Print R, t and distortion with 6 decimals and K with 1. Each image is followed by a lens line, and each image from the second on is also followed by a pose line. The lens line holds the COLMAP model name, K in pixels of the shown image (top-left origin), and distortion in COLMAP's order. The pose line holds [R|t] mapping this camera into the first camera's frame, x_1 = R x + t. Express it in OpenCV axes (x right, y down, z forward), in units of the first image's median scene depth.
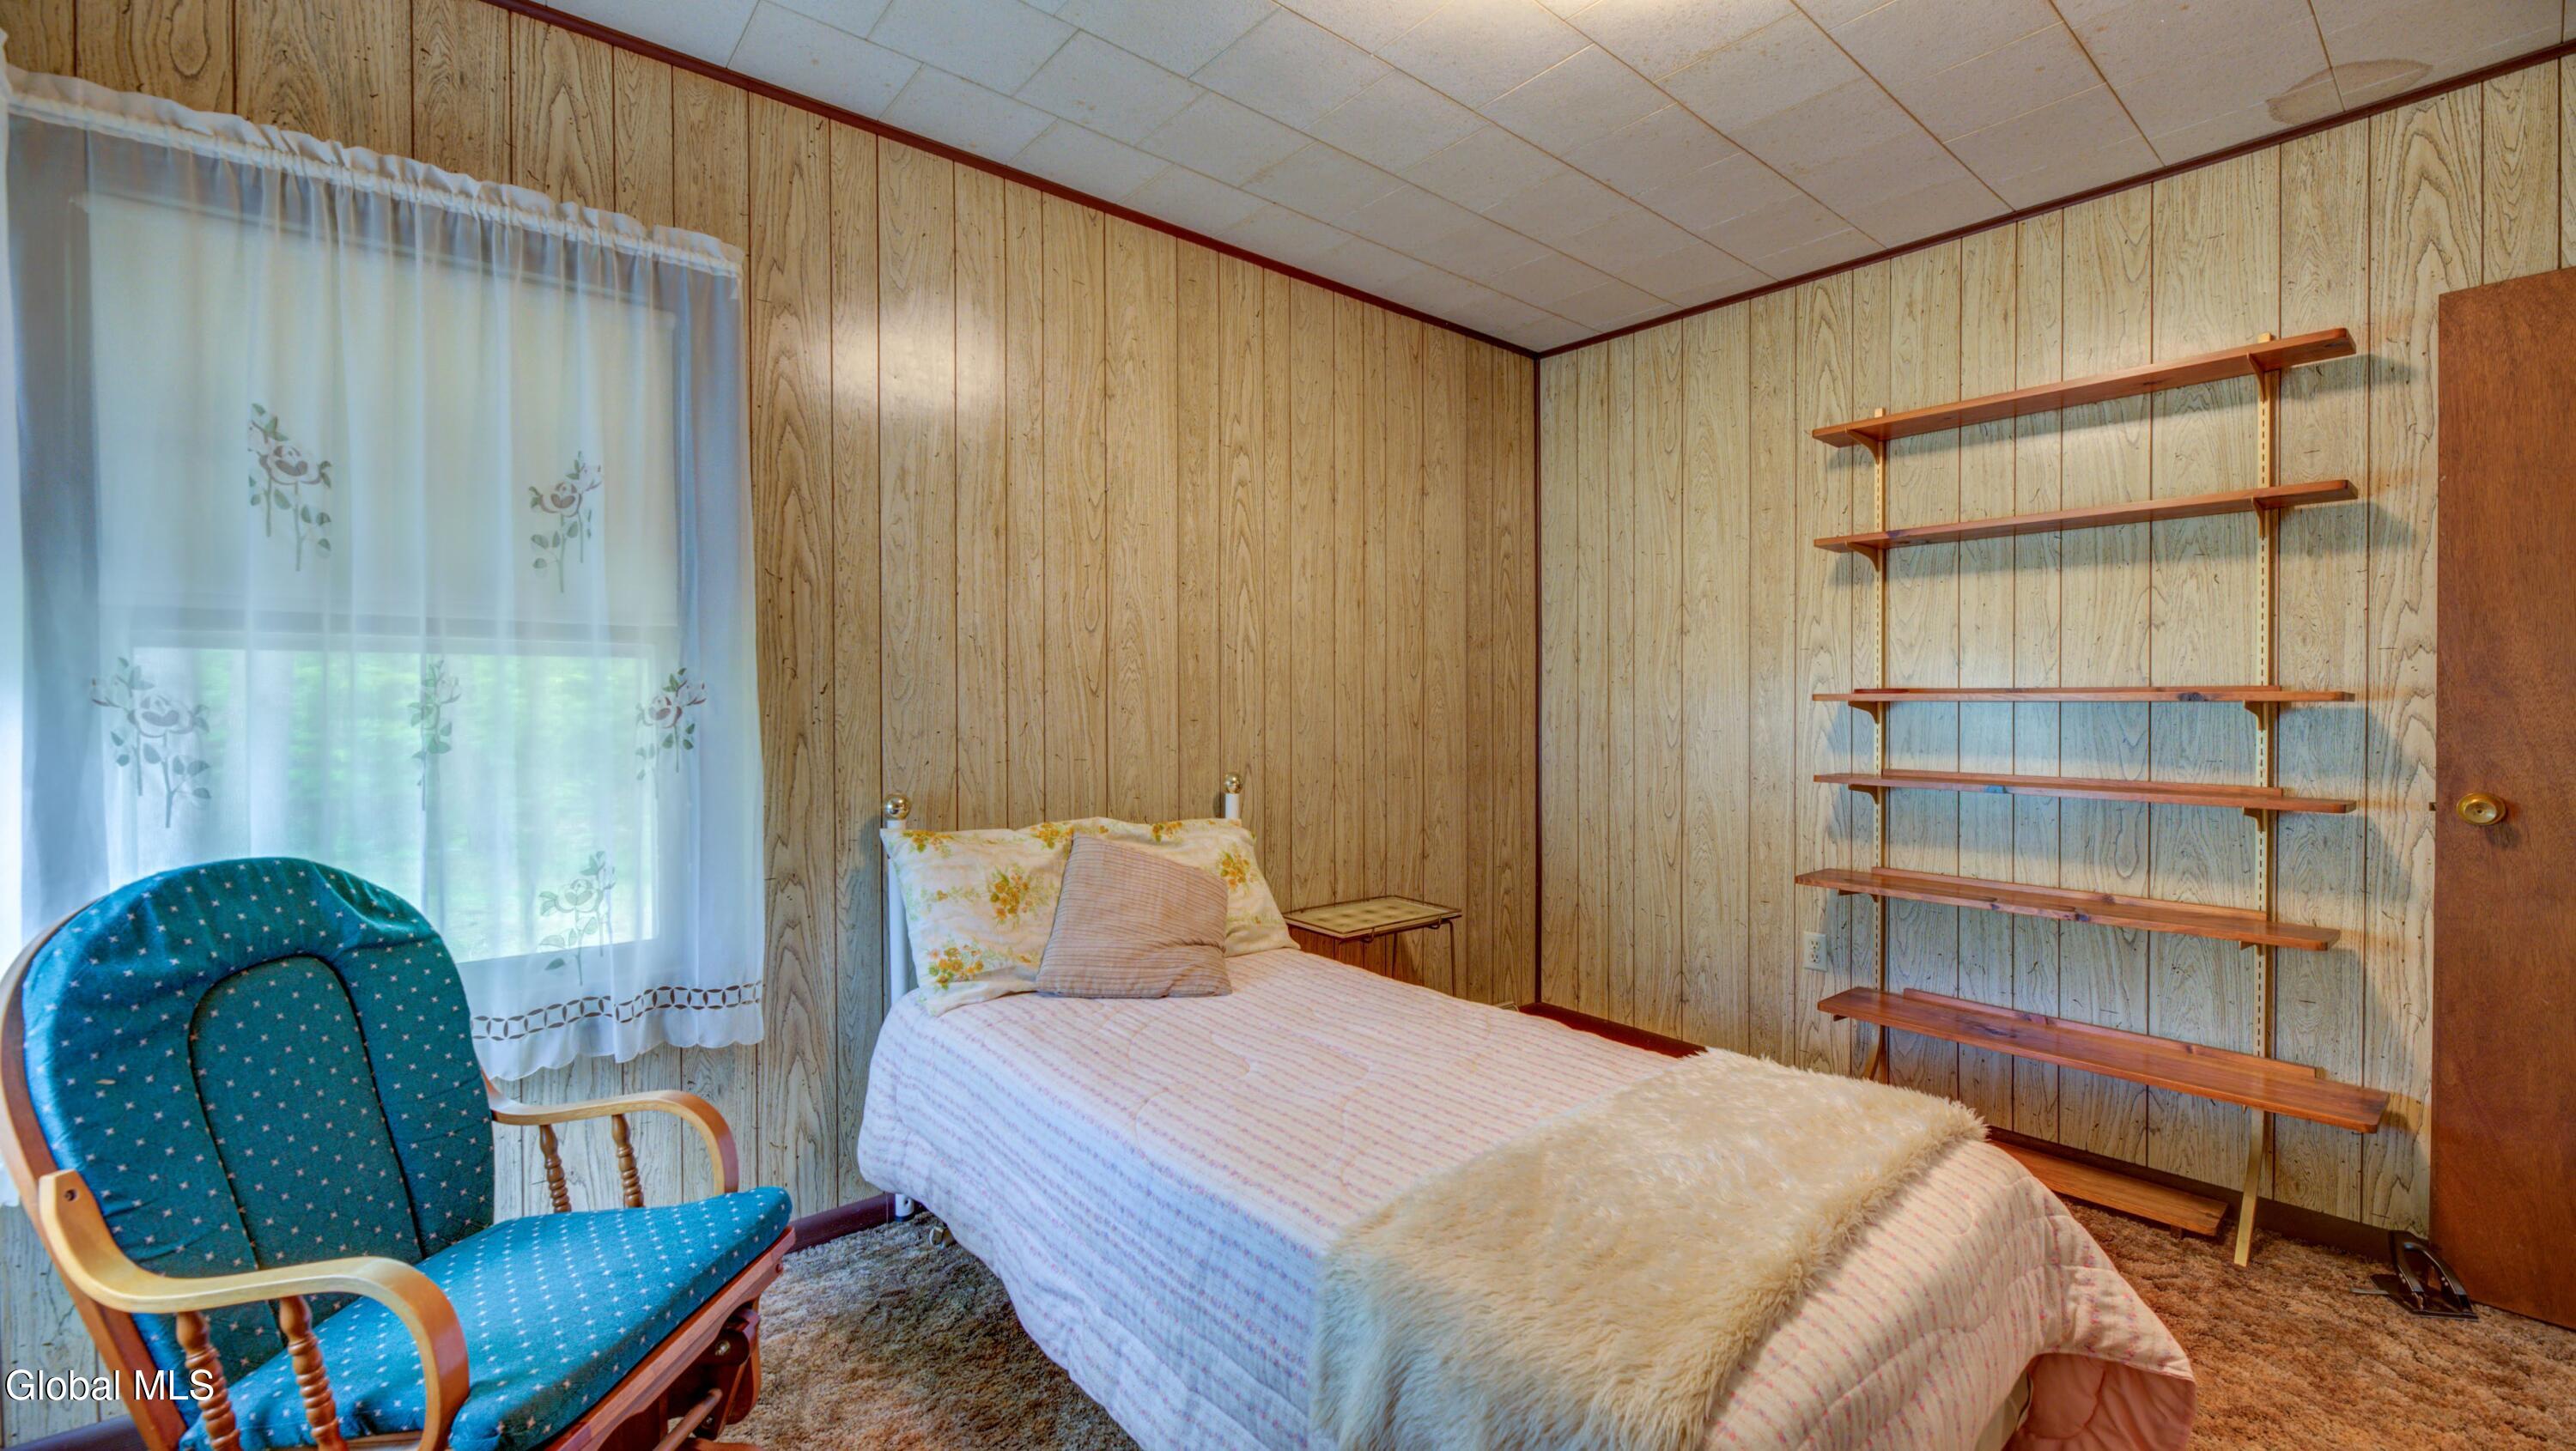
lens RADIAL K [[1058.3, 0, 1285.1], [0, 1058.3, 724.9], [0, 0, 1]] dist [-0.001141, -0.001597]
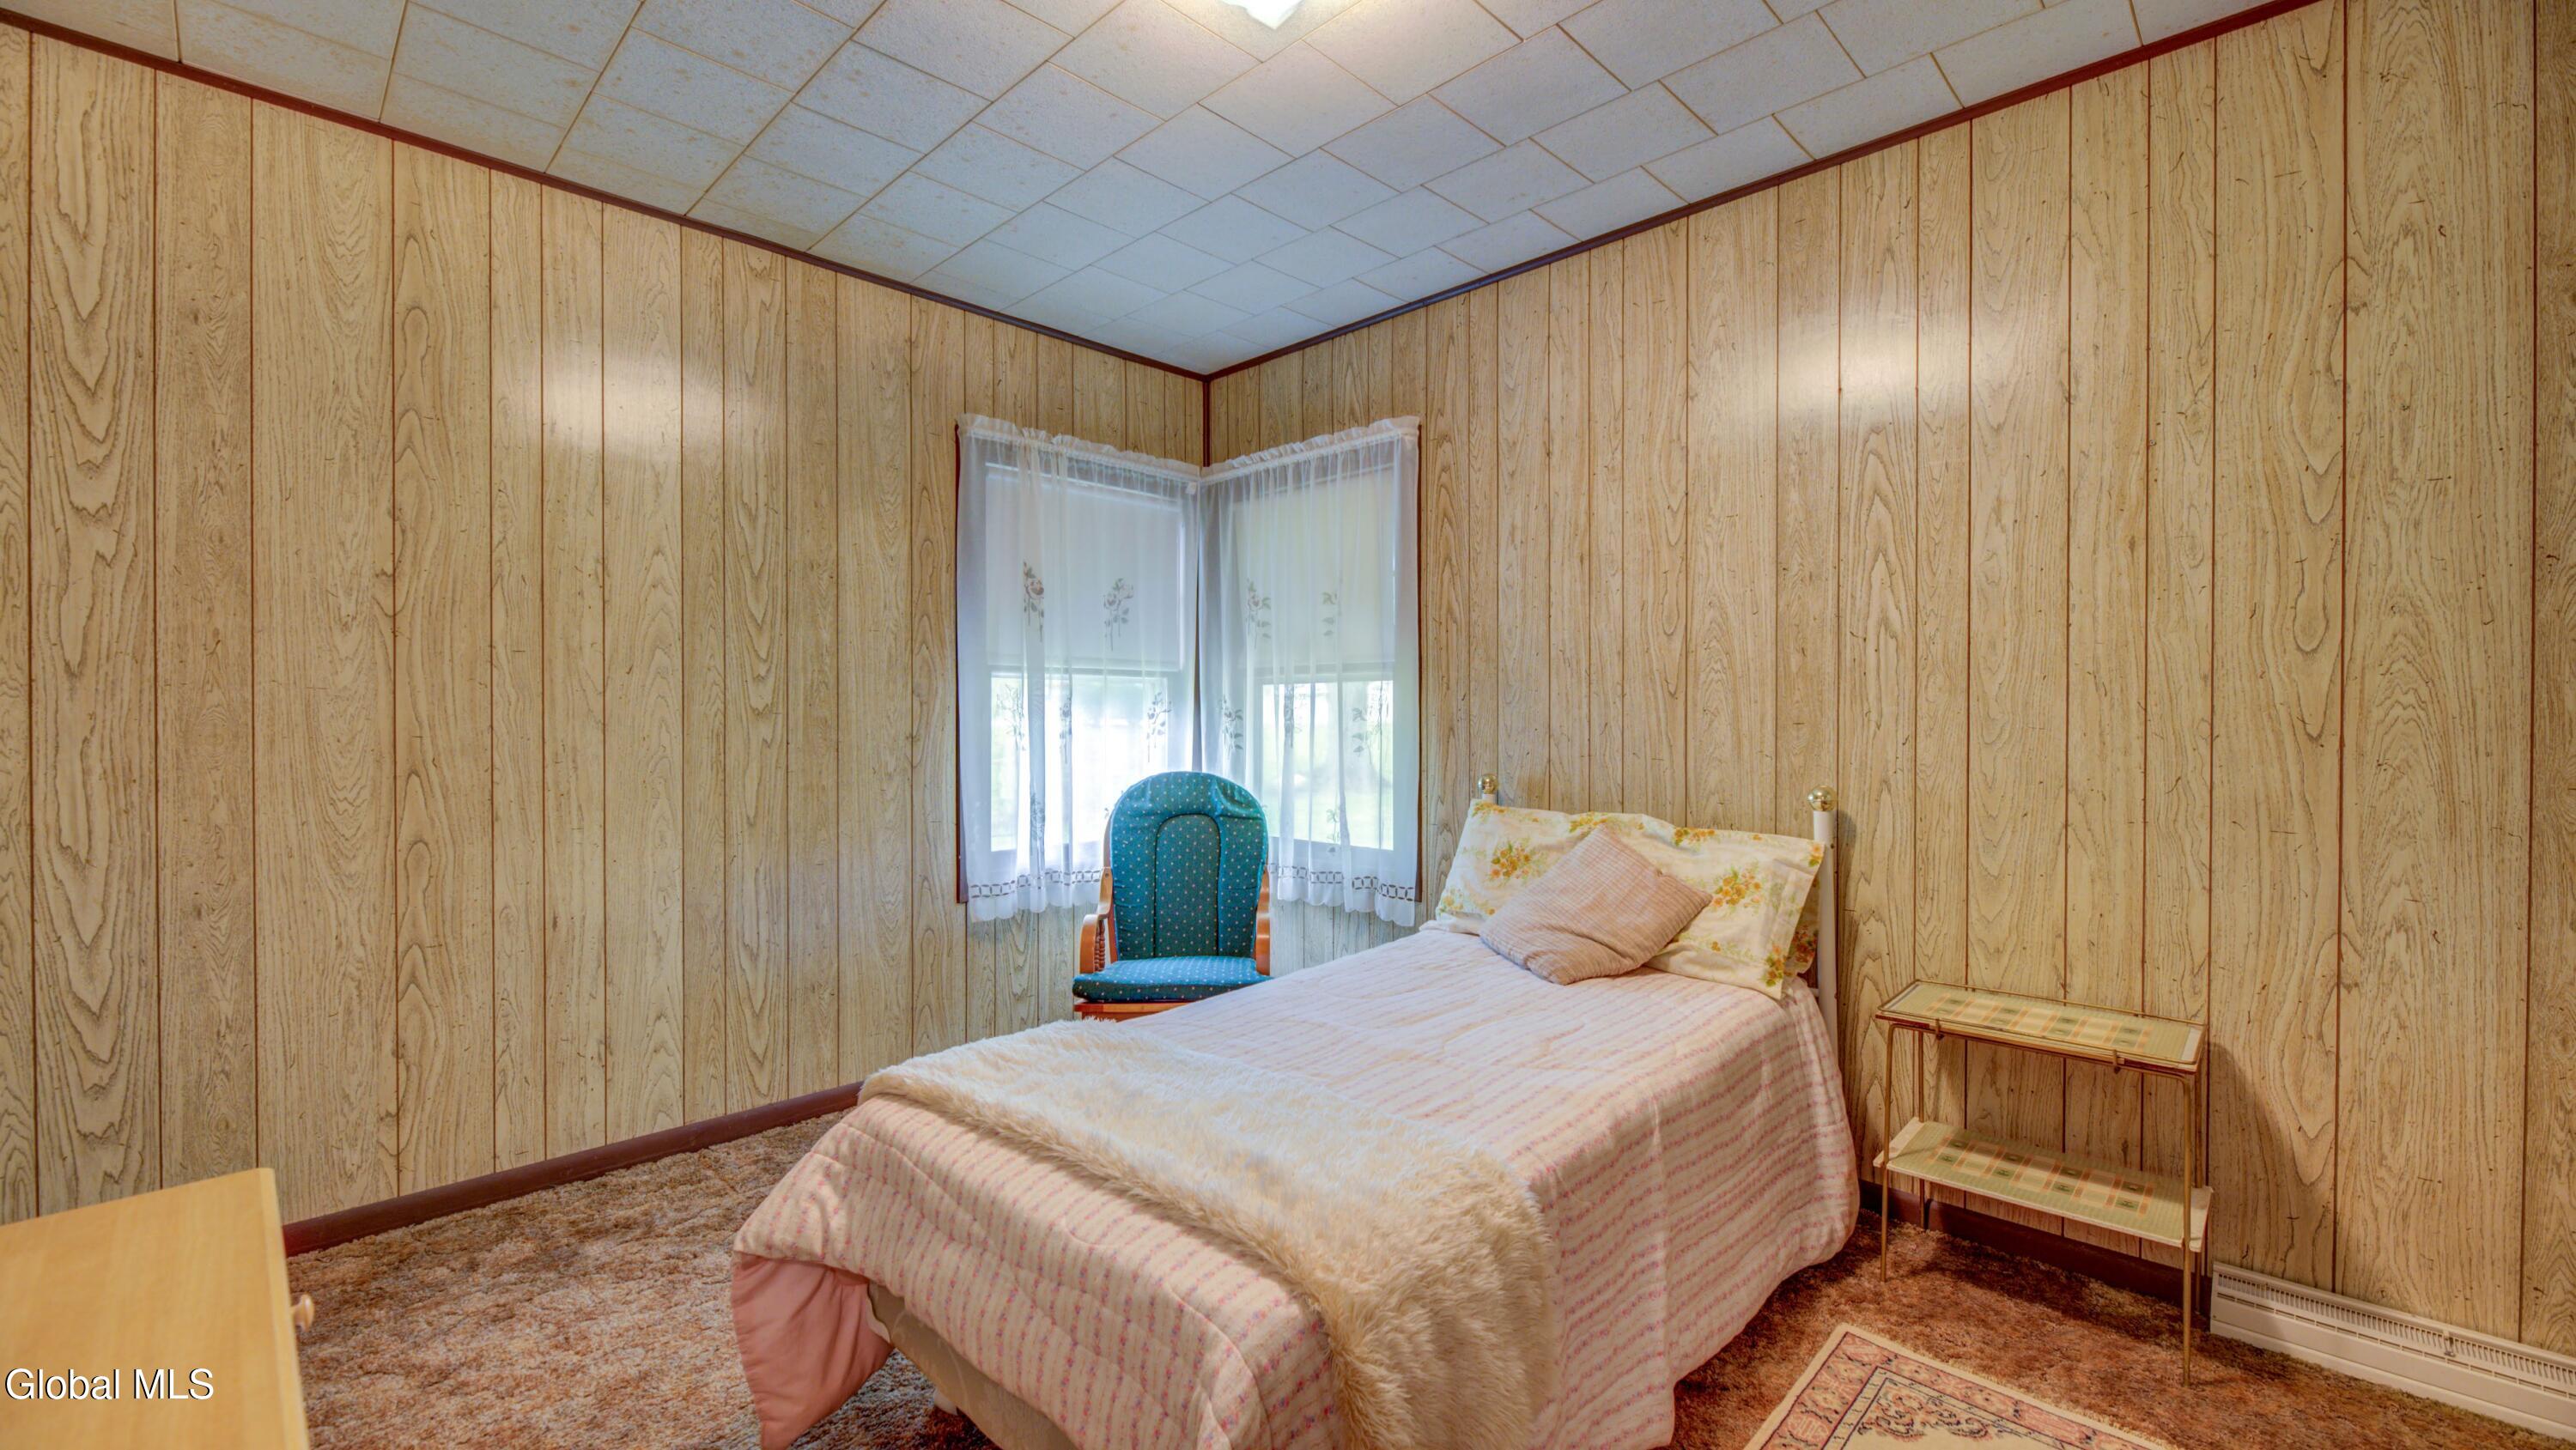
lens RADIAL K [[1058.2, 0, 1289.8], [0, 1058.2, 727.3], [0, 0, 1]] dist [-0.001141, -0.001597]
pose [[0.082507, 0.014103, -0.996491, 0.840197], [-0.014604, 0.999810, 0.012941, -0.007111], [0.996483, 0.013485, 0.082698, 0.569762]]
